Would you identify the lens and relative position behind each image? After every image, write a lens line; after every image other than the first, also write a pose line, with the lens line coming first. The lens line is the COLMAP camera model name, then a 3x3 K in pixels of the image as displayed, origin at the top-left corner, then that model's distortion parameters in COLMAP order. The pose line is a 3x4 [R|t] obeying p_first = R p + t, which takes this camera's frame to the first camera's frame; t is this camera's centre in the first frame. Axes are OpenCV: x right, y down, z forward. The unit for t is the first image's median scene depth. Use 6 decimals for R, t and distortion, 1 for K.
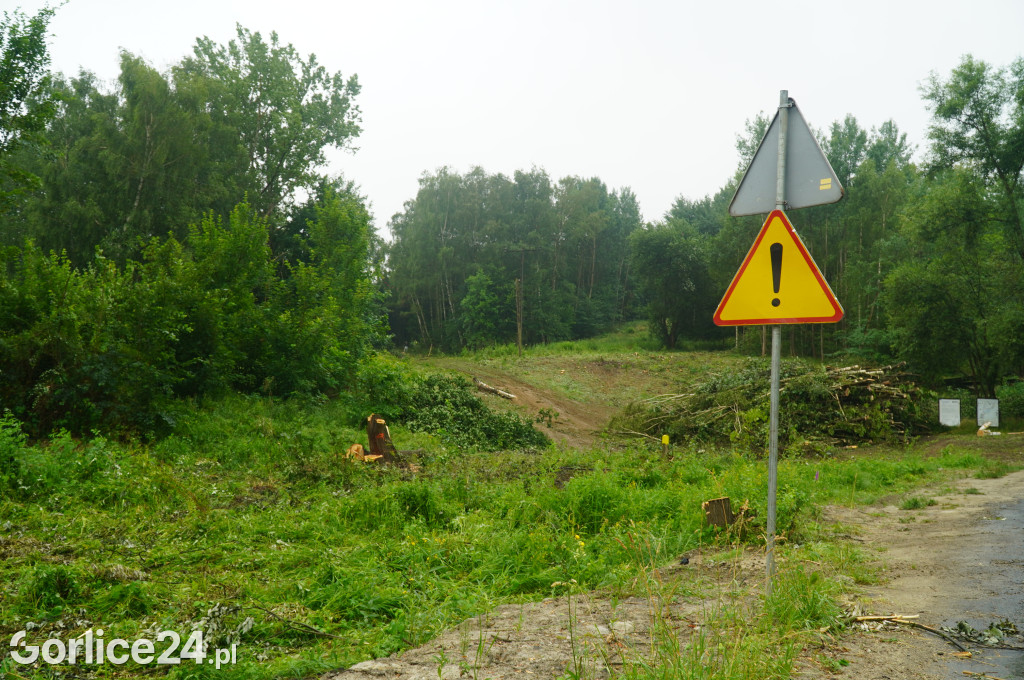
lens RADIAL K [[947.3, 0, 495.3], [0, 947.3, 347.7], [0, 0, 1]] dist [0.000977, 0.000000]
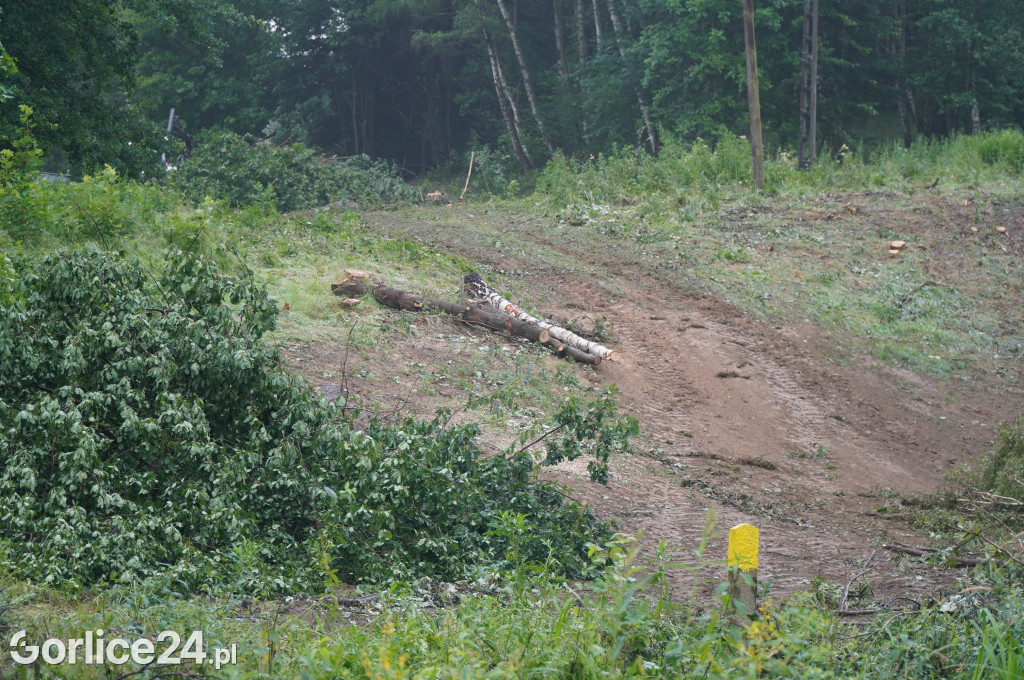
lens RADIAL K [[3577.3, 0, 517.4], [0, 3577.3, 342.4], [0, 0, 1]] dist [-0.596381, 0.000000]
pose [[0.992110, -0.011380, -0.124853, 0.117432], [0.016809, 0.998954, 0.042517, 0.012957], [0.124239, -0.044281, 0.991264, 0.148200]]
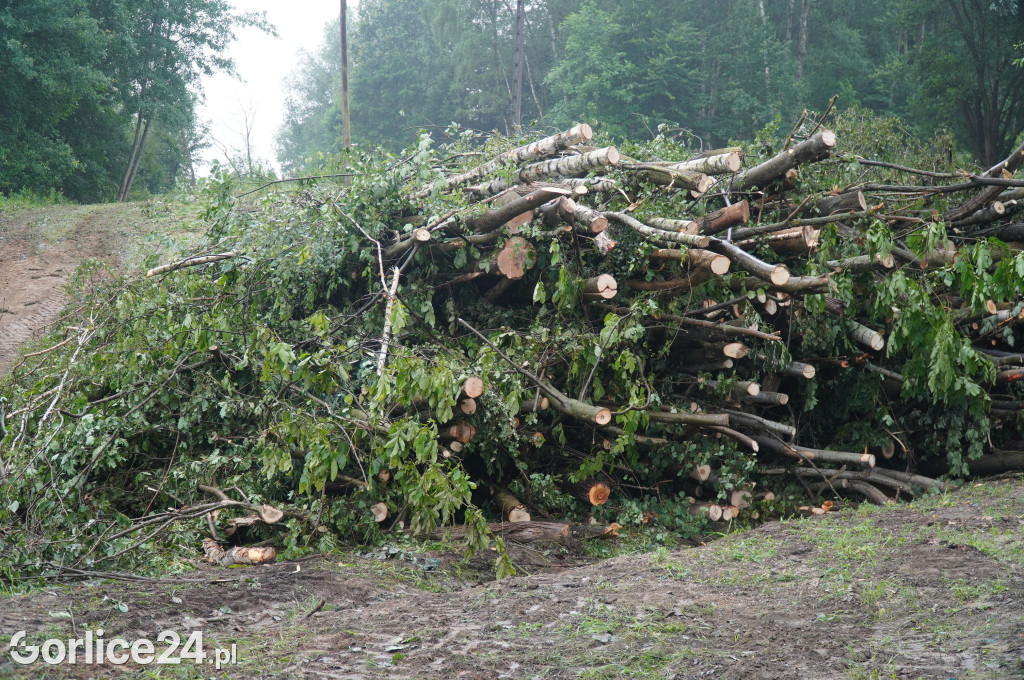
lens RADIAL K [[1796.6, 0, 509.7], [0, 1796.6, 343.5], [0, 0, 1]] dist [-0.172848, 0.000000]
pose [[0.956611, 0.008326, -0.291250, 0.423736], [0.012243, 0.997560, 0.068729, 0.033922], [0.291111, -0.069312, 0.954175, 0.560565]]
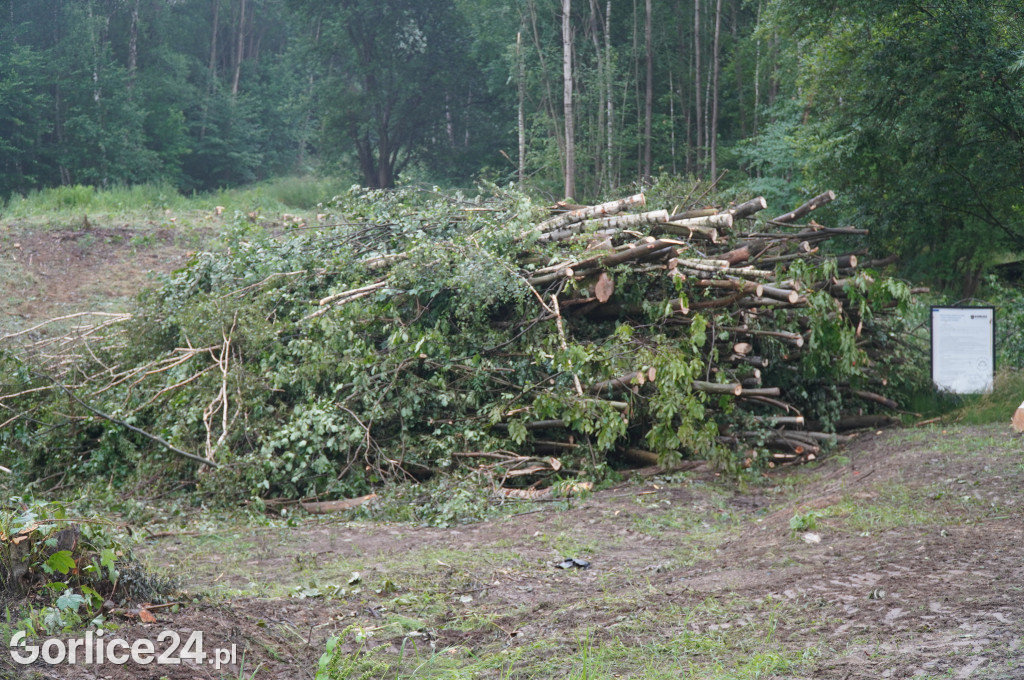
lens RADIAL K [[2004.8, 0, 513.5], [0, 2004.8, 336.5], [0, 0, 1]] dist [-0.254140, 0.000000]
pose [[0.987162, -0.022301, 0.158158, 0.219564], [0.014126, 0.998514, 0.052627, 0.025804], [-0.159096, -0.049717, 0.986010, 0.361988]]
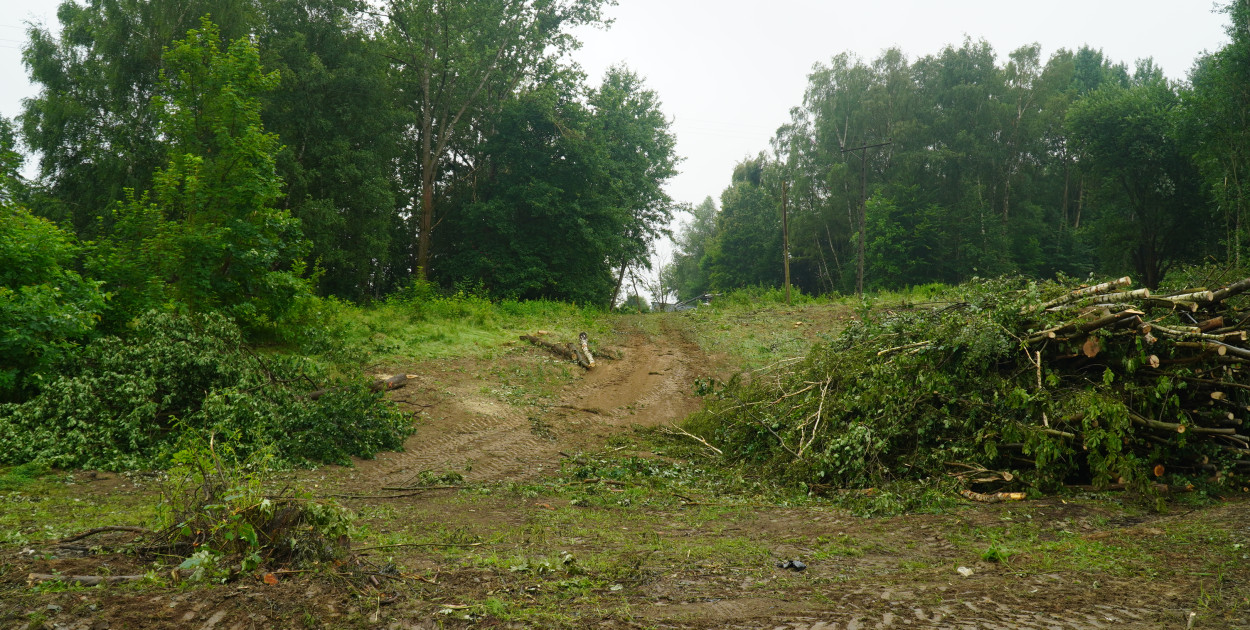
lens RADIAL K [[1077.2, 0, 623.1], [0, 1077.2, 308.2], [0, 0, 1]] dist [0.029581, -0.042863]
pose [[0.910443, -0.019011, -0.413197, 0.334701], [0.014861, 0.999802, -0.013256, 0.029998], [0.413367, 0.005928, 0.910545, 0.459397]]
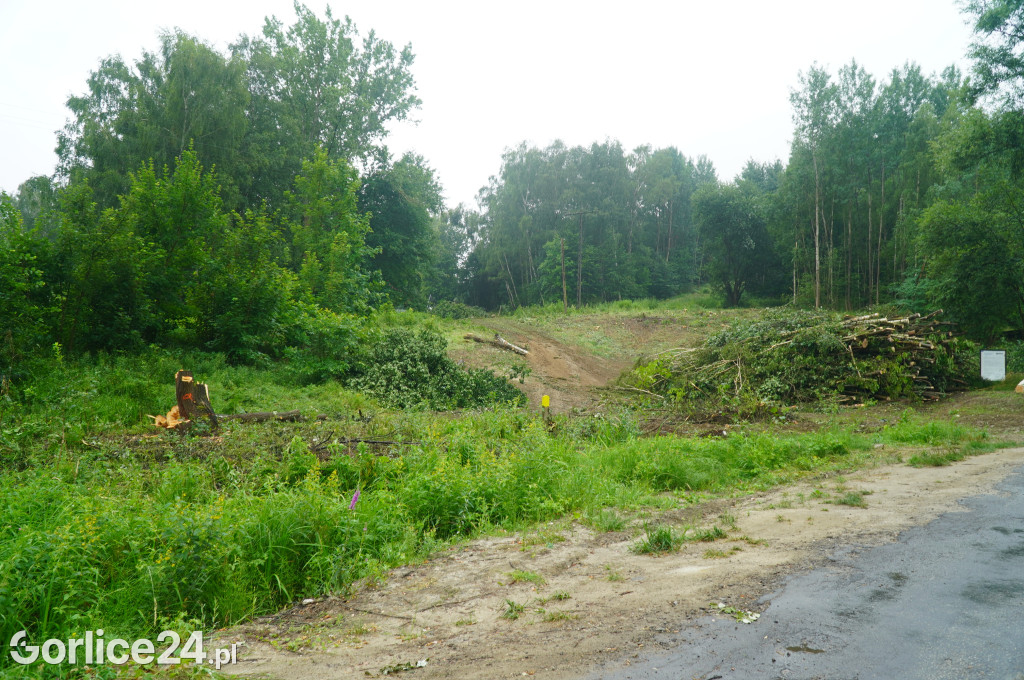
lens RADIAL K [[823.2, 0, 507.2], [0, 823.2, 339.5], [0, 0, 1]] dist [0.005334, -0.022077]
pose [[0.990775, -0.010621, -0.135100, 0.125939], [0.014863, 0.999426, 0.030430, 0.012894], [0.134700, -0.032158, 0.990365, 0.165988]]
